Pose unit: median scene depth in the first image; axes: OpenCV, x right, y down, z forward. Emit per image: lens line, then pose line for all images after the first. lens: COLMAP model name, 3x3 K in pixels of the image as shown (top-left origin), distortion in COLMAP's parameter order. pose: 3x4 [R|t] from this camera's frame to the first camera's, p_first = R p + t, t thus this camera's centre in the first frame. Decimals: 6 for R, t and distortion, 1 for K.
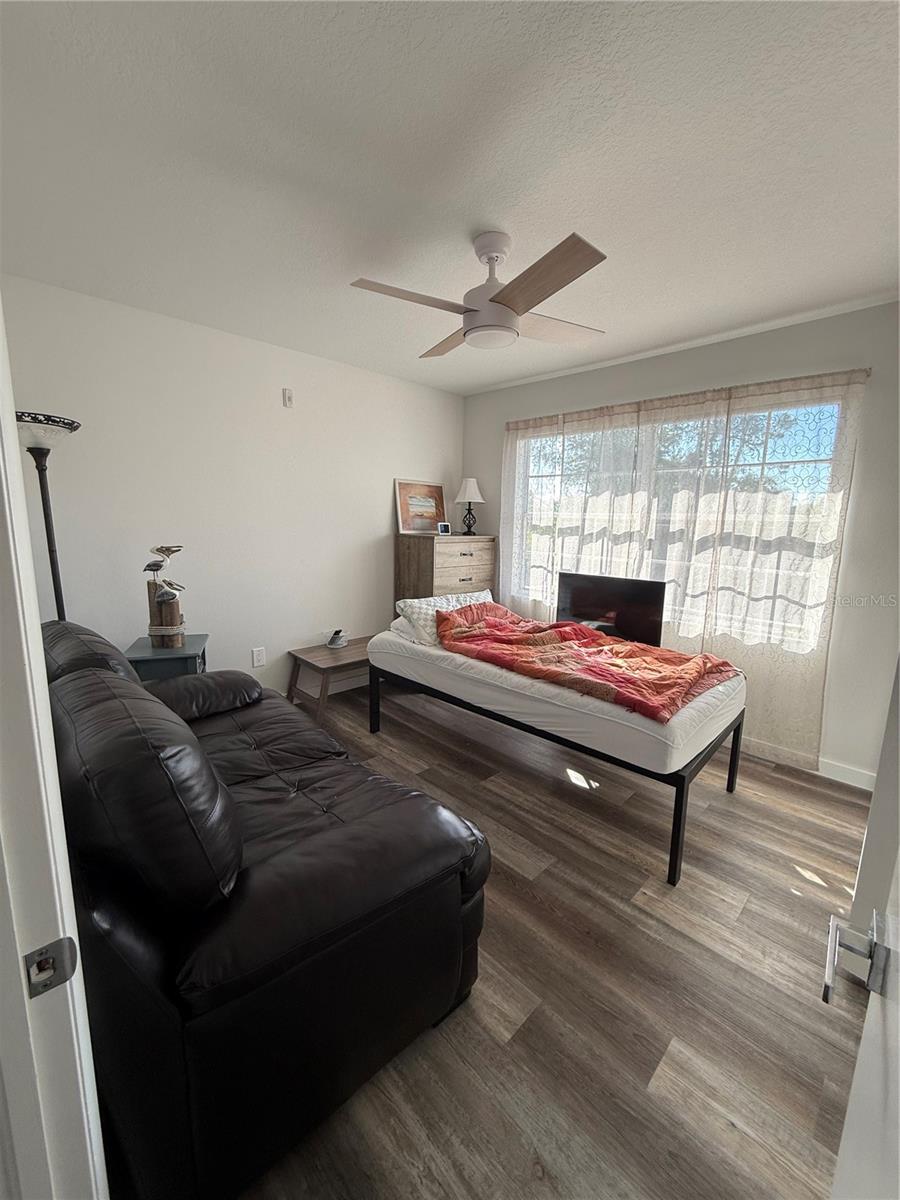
lens RADIAL K [[479.1, 0, 450.7], [0, 479.1, 598.6], [0, 0, 1]] dist [0.002355, -0.000016]
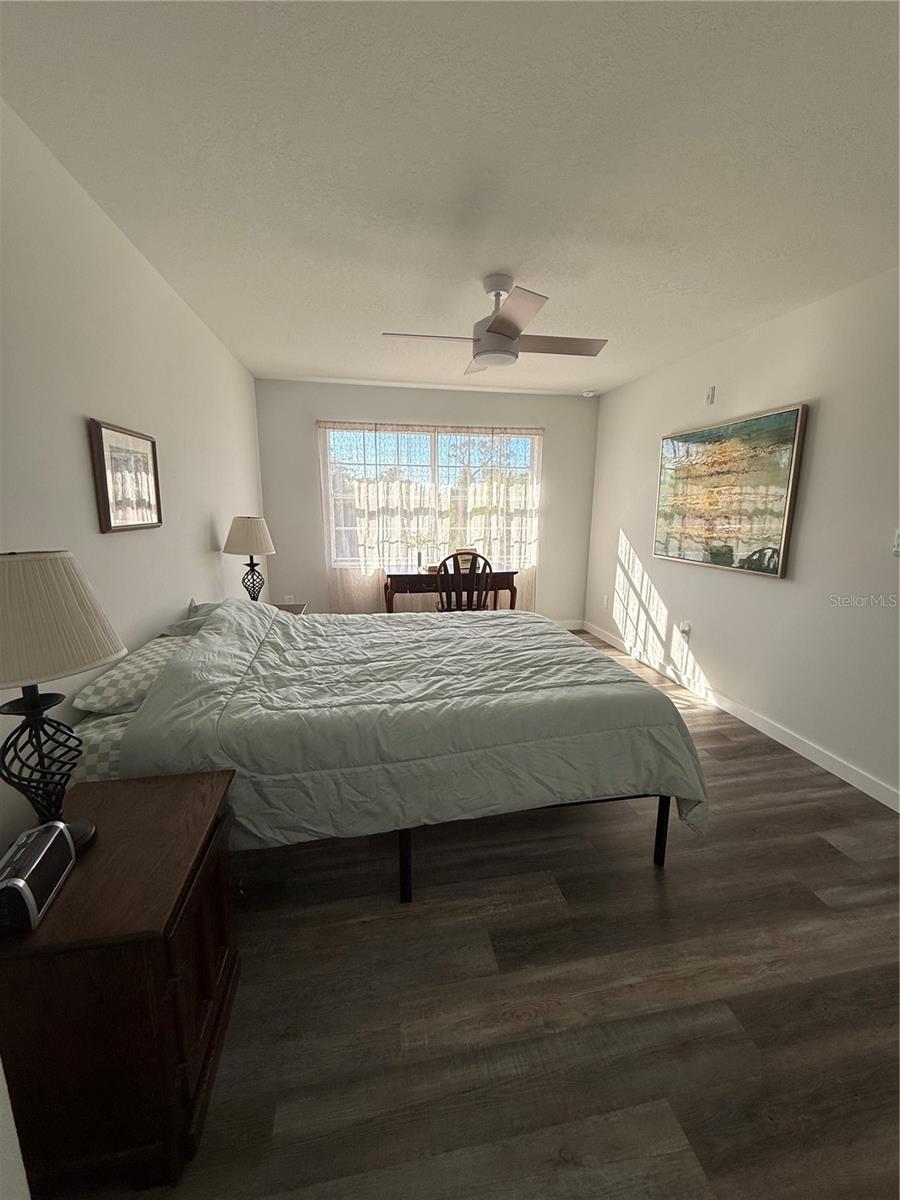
lens RADIAL K [[479.1, 0, 451.3], [0, 479.1, 597.0], [0, 0, 1]] dist [0.002355, -0.000016]
pose [[0.559891, -0.178176, 0.809182, -1.070734], [0.147561, 0.982435, 0.114225, -0.043289], [-0.815321, 0.055450, 0.576348, 0.146222]]
